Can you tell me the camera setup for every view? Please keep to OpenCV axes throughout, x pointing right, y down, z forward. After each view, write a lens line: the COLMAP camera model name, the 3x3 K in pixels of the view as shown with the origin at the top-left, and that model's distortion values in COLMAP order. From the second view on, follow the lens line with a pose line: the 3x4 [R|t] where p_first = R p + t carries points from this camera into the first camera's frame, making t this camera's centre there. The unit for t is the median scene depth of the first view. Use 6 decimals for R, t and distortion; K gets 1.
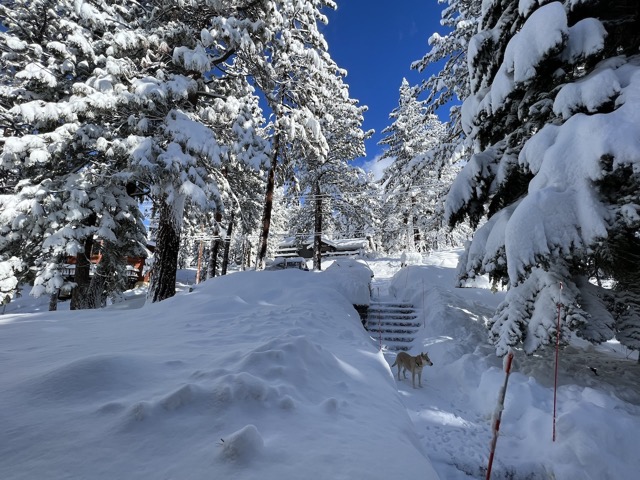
lens RADIAL K [[255.3, 0, 320.0], [0, 255.3, 240.0], [0, 0, 1]] dist [-0.001386, 0.000248]
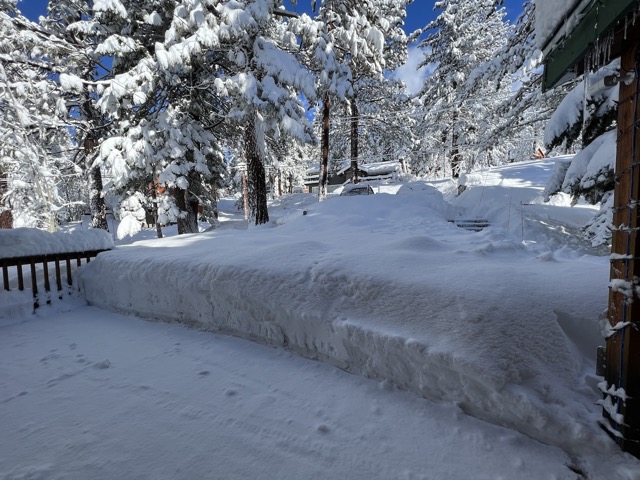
lens RADIAL K [[255.3, 0, 320.0], [0, 255.3, 240.0], [0, 0, 1]] dist [-0.001386, 0.000248]
pose [[0.996920, -0.022593, -0.075096, -0.175273], [0.042830, 0.959027, 0.280058, -0.011007], [0.065692, -0.282412, 0.957041, -0.109836]]
